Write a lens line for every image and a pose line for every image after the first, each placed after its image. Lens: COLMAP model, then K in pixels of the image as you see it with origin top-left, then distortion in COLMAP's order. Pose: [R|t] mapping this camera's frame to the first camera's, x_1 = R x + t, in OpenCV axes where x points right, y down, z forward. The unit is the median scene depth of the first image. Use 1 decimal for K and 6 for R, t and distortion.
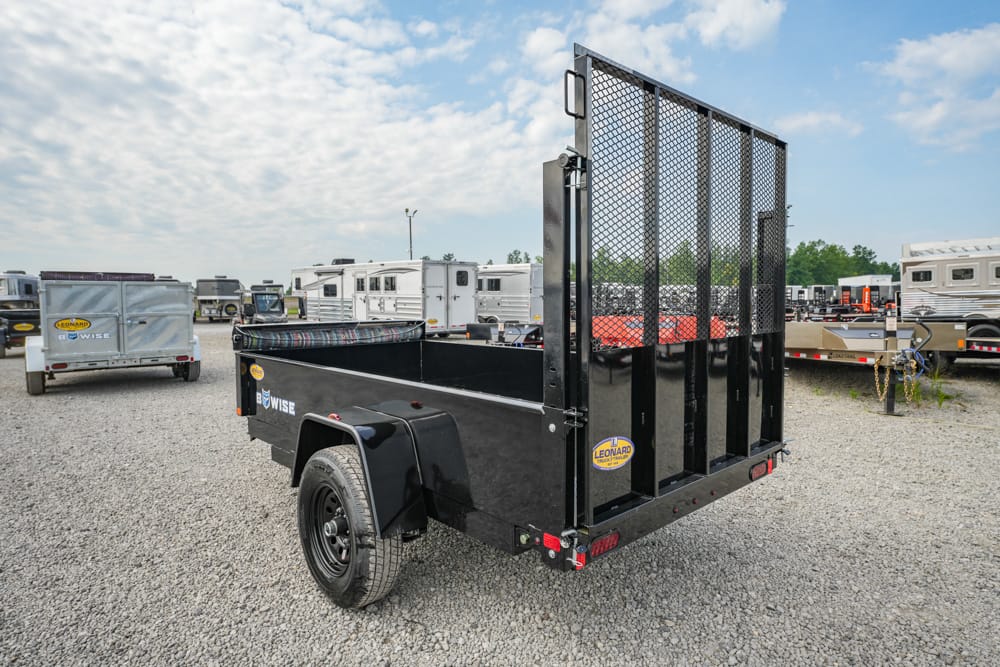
lens RADIAL K [[571.0, 0, 500.0], [0, 571.0, 333.5], [0, 0, 1]] dist [0.005557, 0.001376]
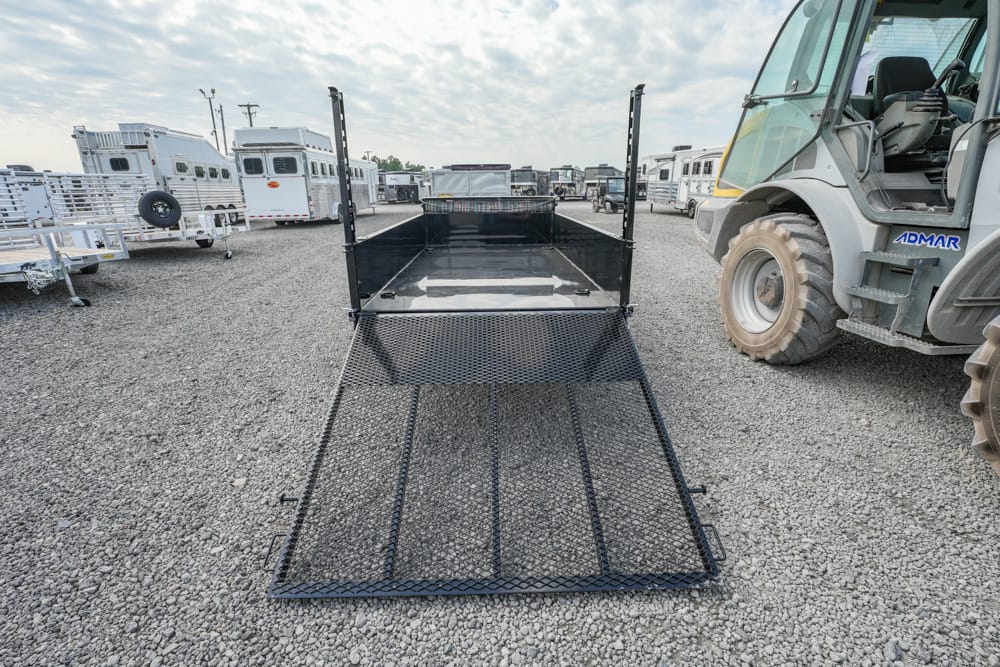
lens RADIAL K [[459.9, 0, 500.0], [0, 459.9, 333.5], [0, 0, 1]] dist [-0.020278, 0.000310]
pose [[0.746509, 0.203660, -0.633441, 0.140966], [-0.035424, 0.962820, 0.267812, 0.000267], [0.664432, -0.177485, 0.725968, 0.023109]]
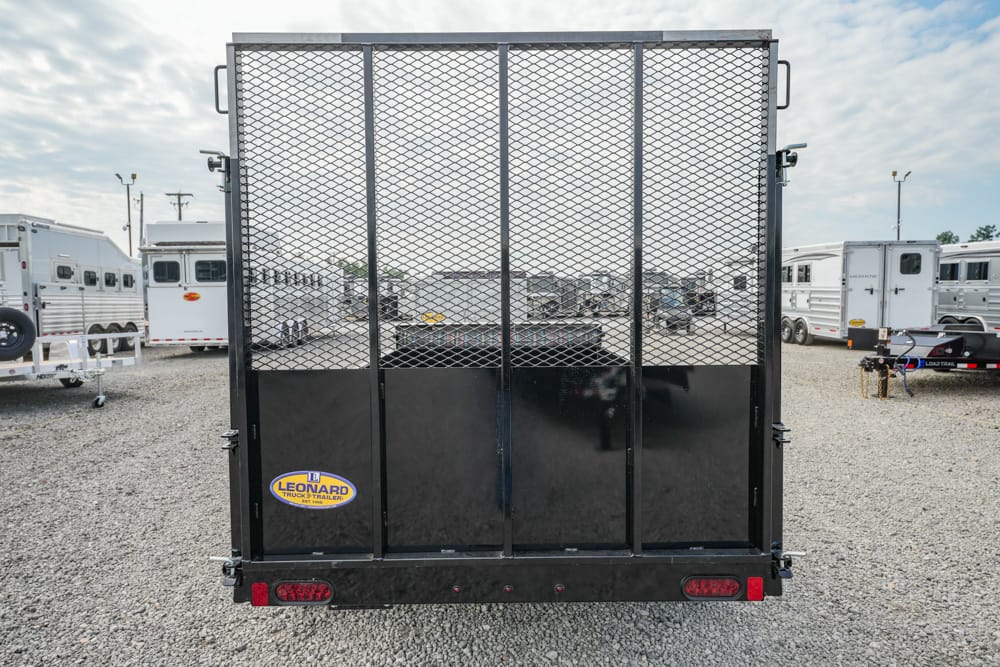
lens RADIAL K [[647.0, 0, 503.8], [0, 647.0, 328.3], [0, 0, 1]] dist [0.006636, 0.001780]
pose [[0.741196, 0.033530, -0.670451, 0.112875], [-0.035726, 0.999307, 0.010480, -0.005593], [0.670337, 0.016185, 0.741880, 0.050298]]
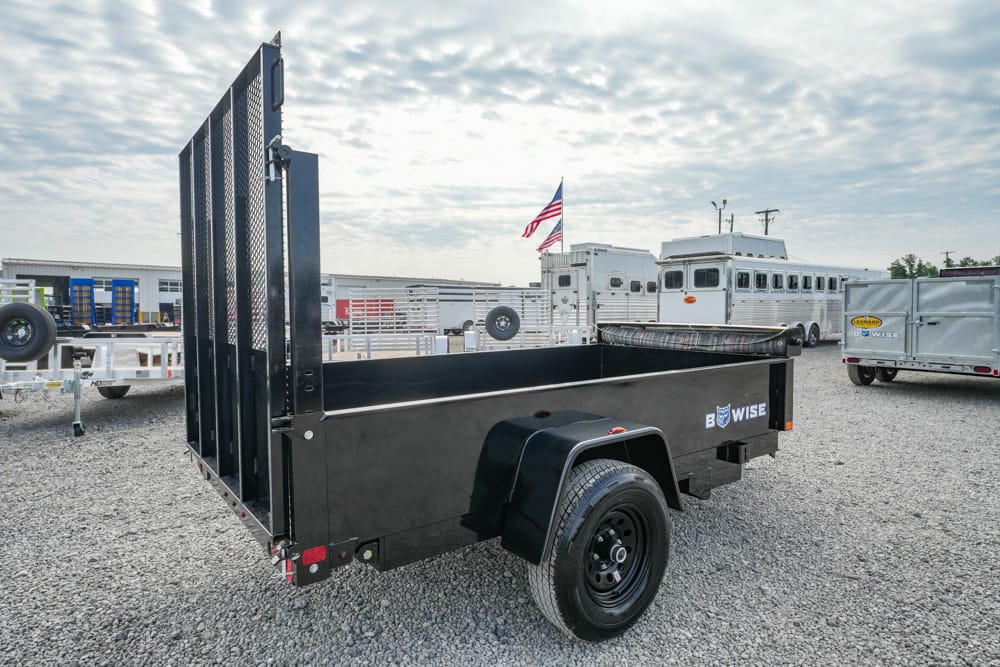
lens RADIAL K [[571.0, 0, 500.0], [0, 571.0, 333.5], [0, 0, 1]] dist [0.005557, 0.001376]
pose [[-0.105233, 0.057246, -0.992799, 0.163075], [-0.052245, 0.996645, 0.063006, -0.011761], [0.993074, 0.058499, -0.101889, 0.199752]]
